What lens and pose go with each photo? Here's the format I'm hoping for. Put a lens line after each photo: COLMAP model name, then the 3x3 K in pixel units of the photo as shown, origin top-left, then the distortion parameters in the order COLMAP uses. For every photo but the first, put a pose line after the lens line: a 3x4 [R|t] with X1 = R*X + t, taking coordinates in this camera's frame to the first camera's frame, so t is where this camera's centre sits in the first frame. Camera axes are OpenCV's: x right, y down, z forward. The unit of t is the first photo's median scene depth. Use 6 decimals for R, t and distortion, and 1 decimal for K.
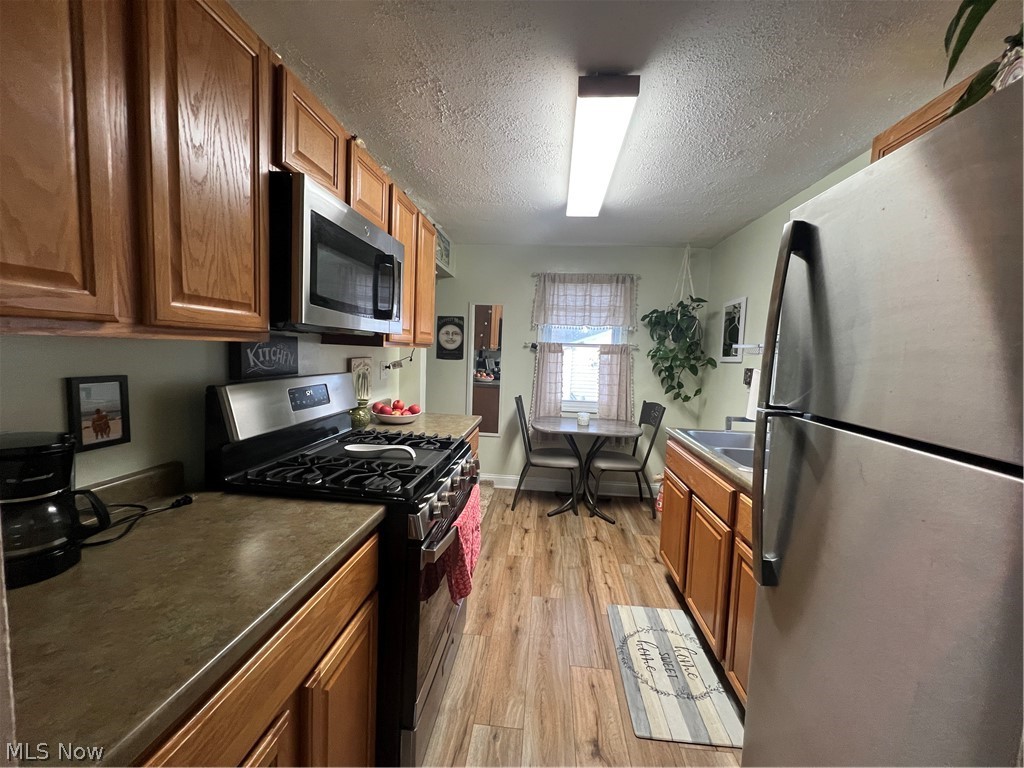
lens RADIAL K [[408.1, 0, 513.1], [0, 408.1, 382.0], [0, 0, 1]] dist [-0.002882, 0.000956]
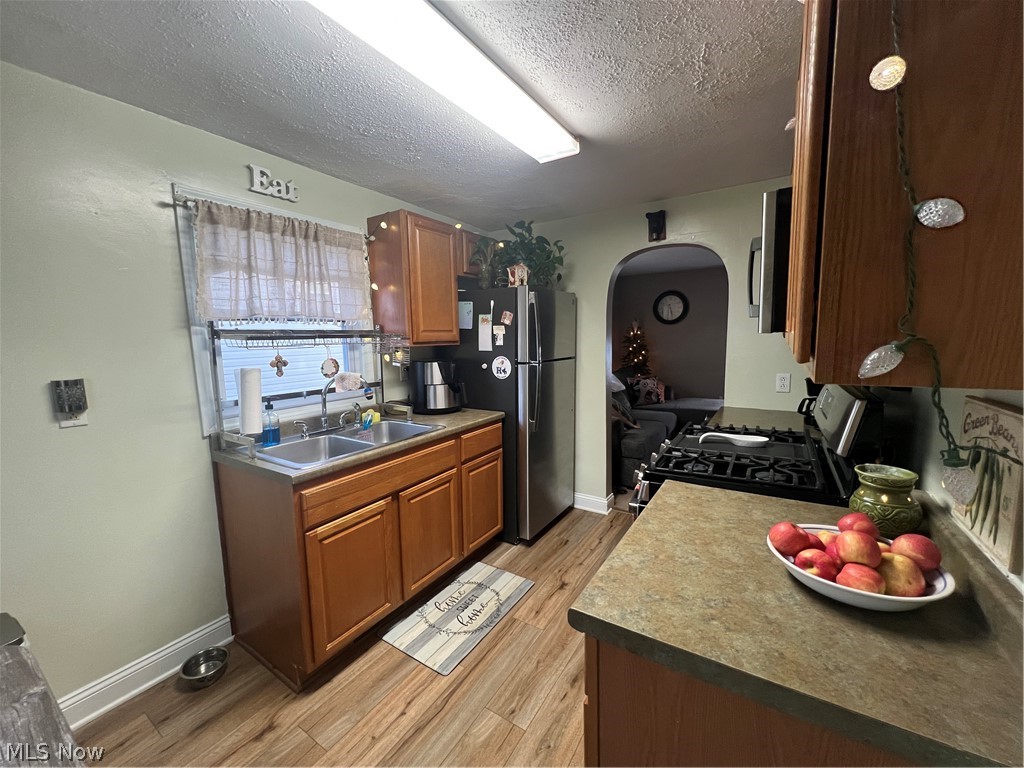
lens RADIAL K [[408.1, 0, 510.4], [0, 408.1, 382.2], [0, 0, 1]] dist [-0.002882, 0.000956]
pose [[-0.886391, -0.070124, 0.457596, -0.226435], [0.024122, 0.980122, 0.196924, -0.175487], [-0.462309, 0.185590, -0.867080, 1.759128]]
